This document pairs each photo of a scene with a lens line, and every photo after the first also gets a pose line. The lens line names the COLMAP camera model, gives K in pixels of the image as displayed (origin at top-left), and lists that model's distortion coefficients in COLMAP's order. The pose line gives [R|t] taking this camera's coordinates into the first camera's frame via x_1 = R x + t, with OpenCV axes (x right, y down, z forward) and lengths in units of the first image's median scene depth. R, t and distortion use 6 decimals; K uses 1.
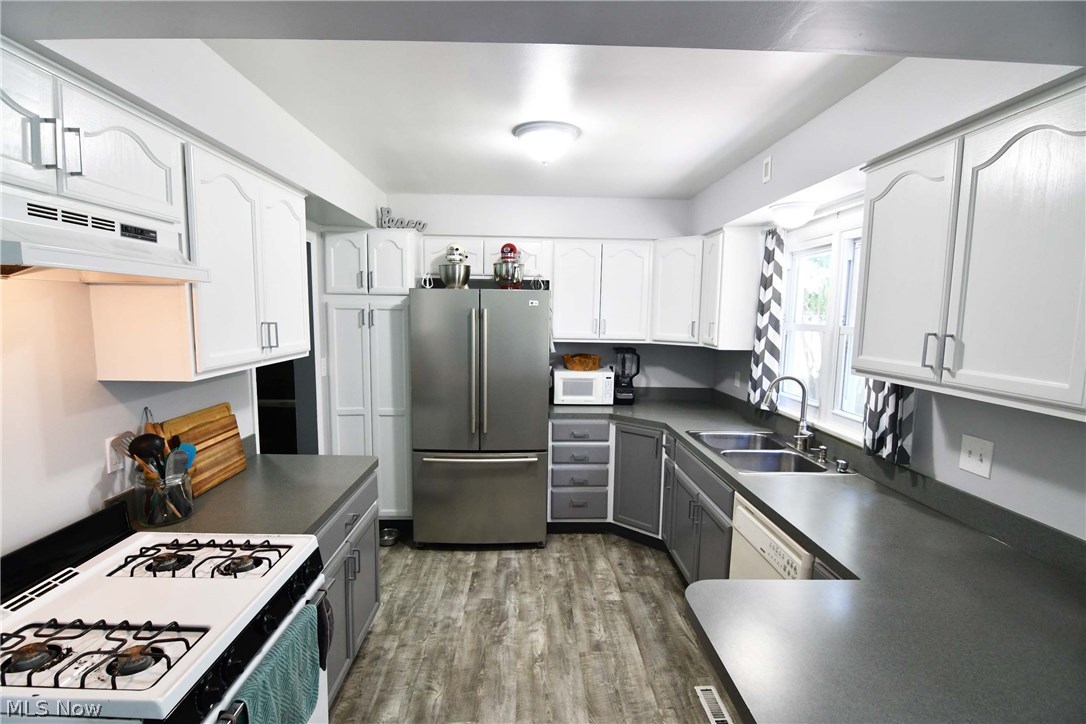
lens RADIAL K [[525.1, 0, 541.7], [0, 525.1, 373.3], [0, 0, 1]] dist [-0.006472, -0.010755]
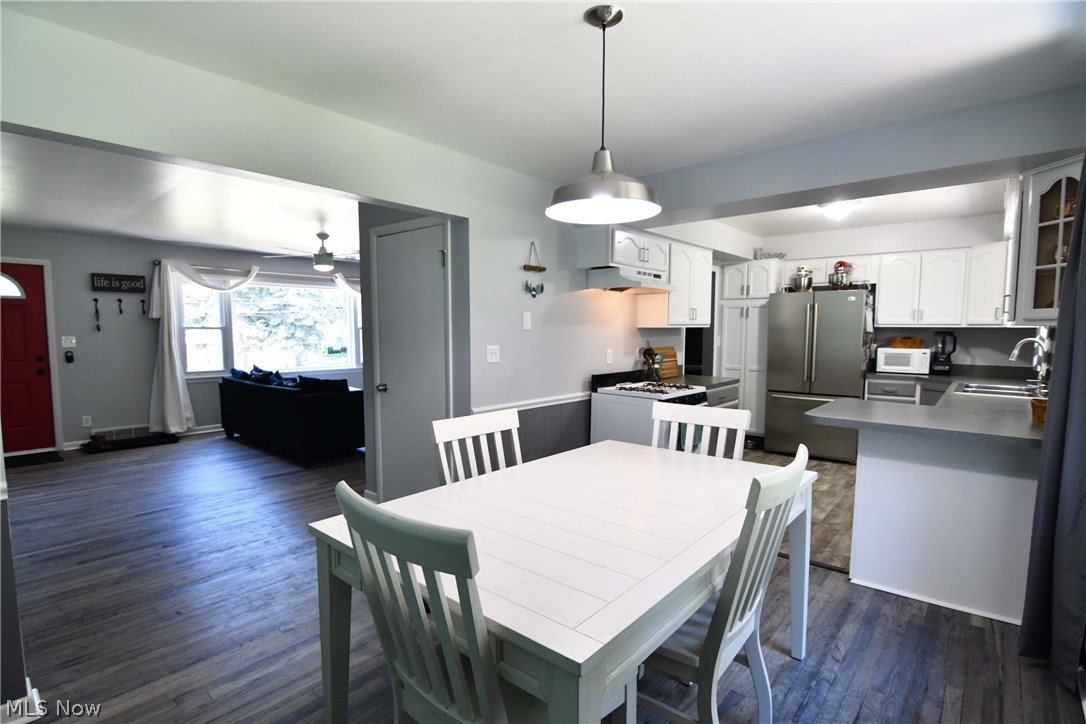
lens RADIAL K [[525.1, 0, 541.7], [0, 525.1, 373.3], [0, 0, 1]] dist [-0.006472, -0.010755]
pose [[0.734591, 0.044365, -0.677059, 0.384158], [-0.069514, 0.997530, -0.010057, 0.172187], [0.674940, 0.054453, 0.735860, -0.770589]]
